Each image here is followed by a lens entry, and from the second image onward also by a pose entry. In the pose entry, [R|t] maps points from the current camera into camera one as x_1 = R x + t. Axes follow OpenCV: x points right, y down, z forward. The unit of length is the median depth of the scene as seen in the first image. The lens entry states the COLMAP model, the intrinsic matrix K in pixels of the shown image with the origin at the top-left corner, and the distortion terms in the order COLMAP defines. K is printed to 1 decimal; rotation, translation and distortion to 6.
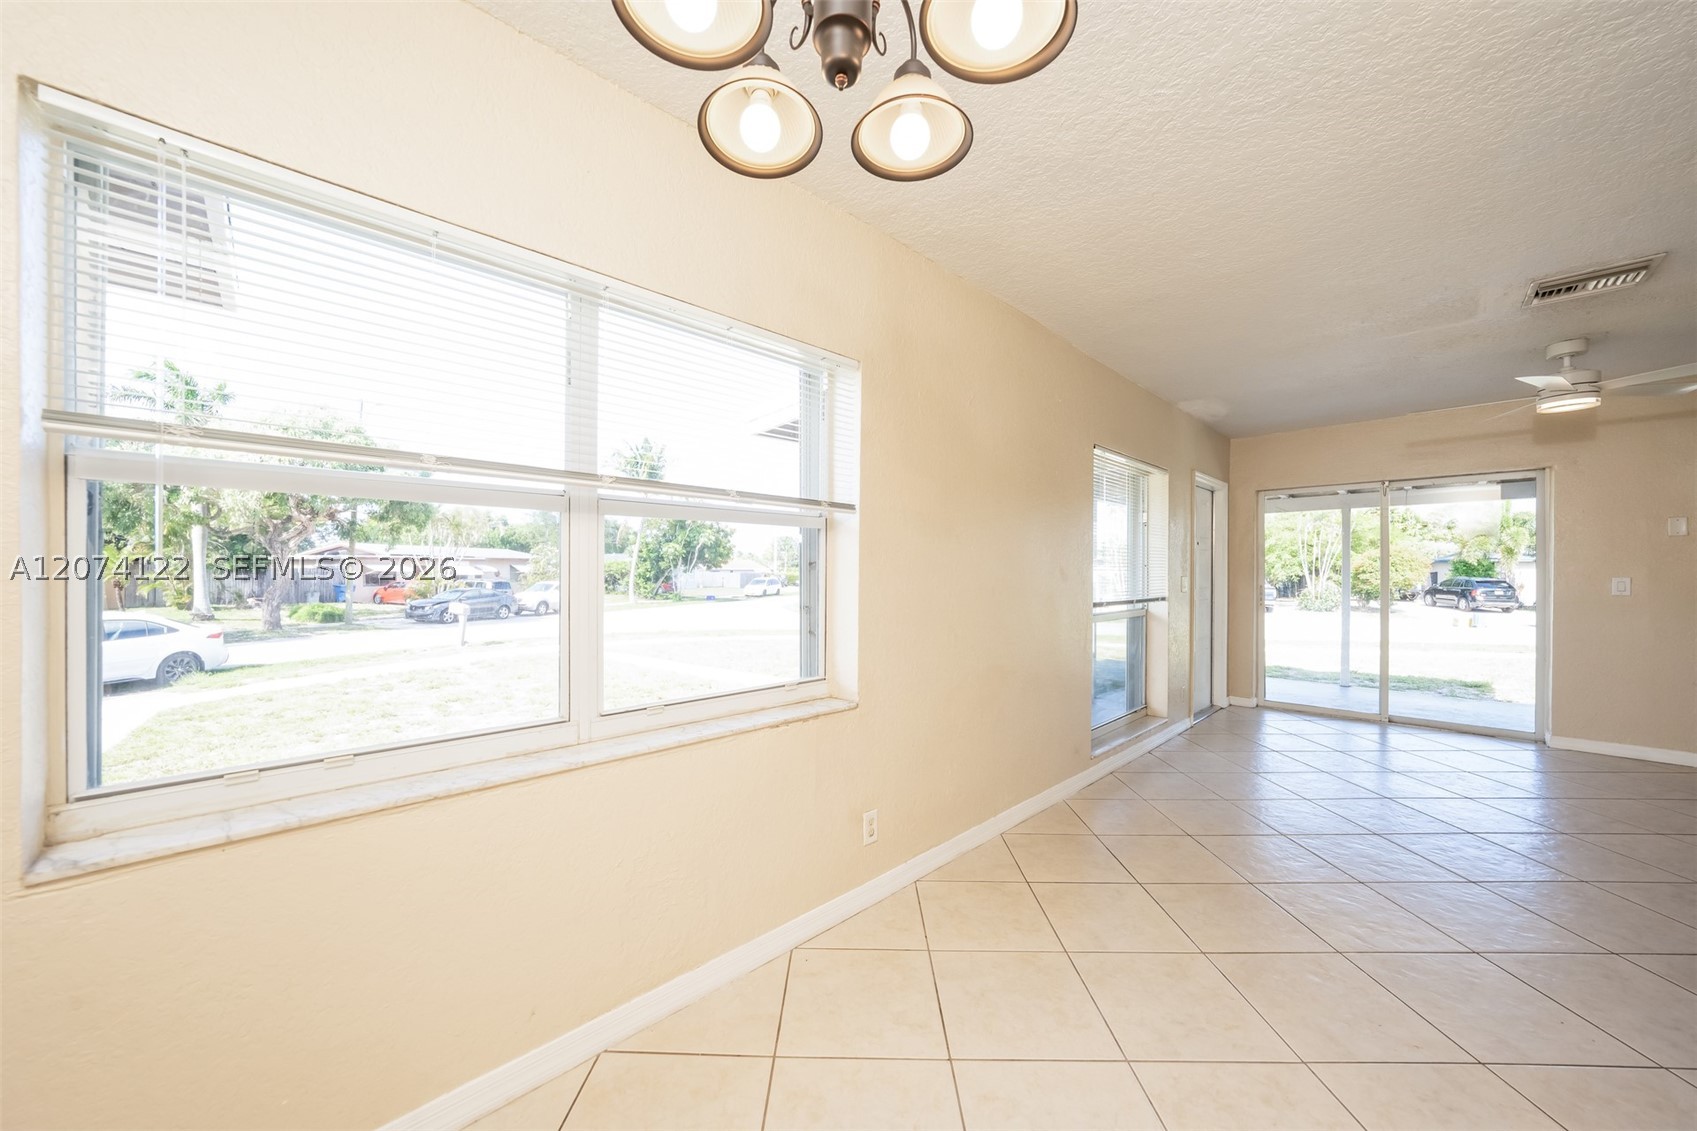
lens RADIAL K [[605.7, 0, 846.3], [0, 605.7, 575.0], [0, 0, 1]] dist [-0.000919, 0.000310]
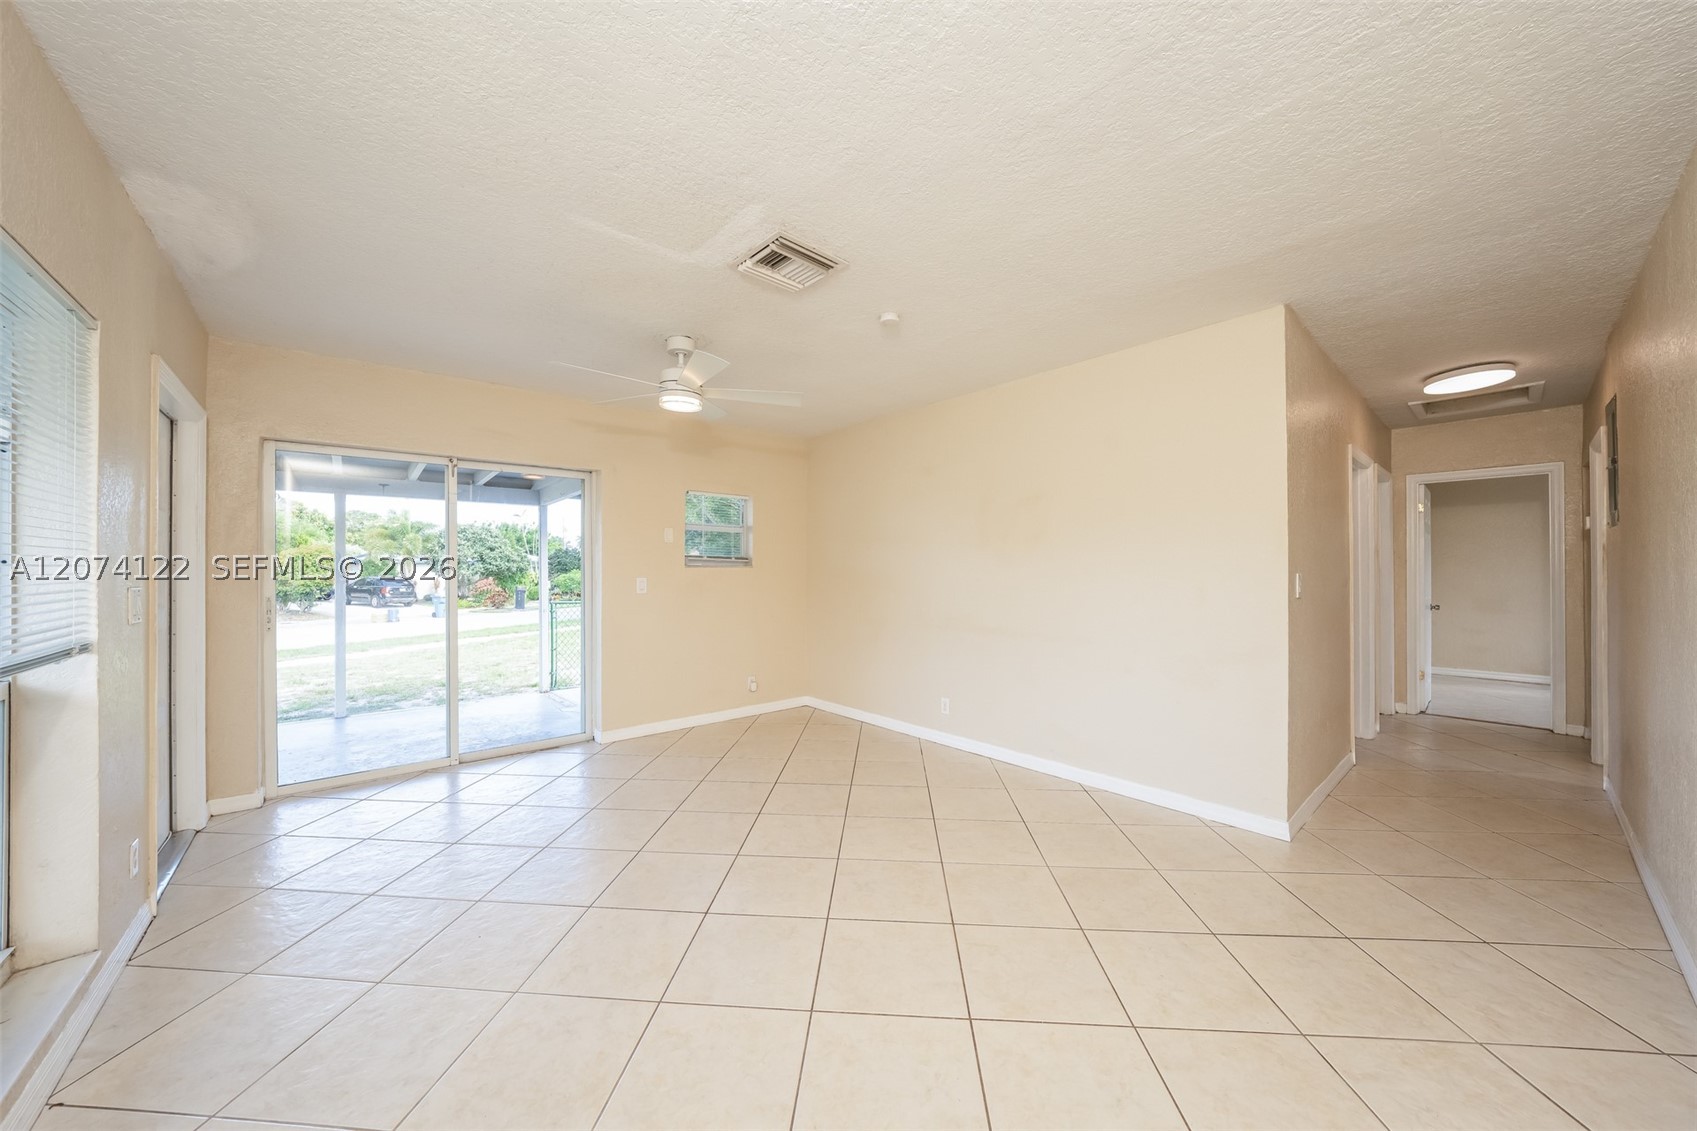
lens RADIAL K [[605.7, 0, 860.8], [0, 605.7, 571.1], [0, 0, 1]] dist [-0.000919, 0.000310]
pose [[0.089503, -0.002025, 0.995985, 0.139904], [0.008169, 0.999966, 0.001299, -0.004683], [-0.995953, 0.008020, 0.089516, 0.361131]]
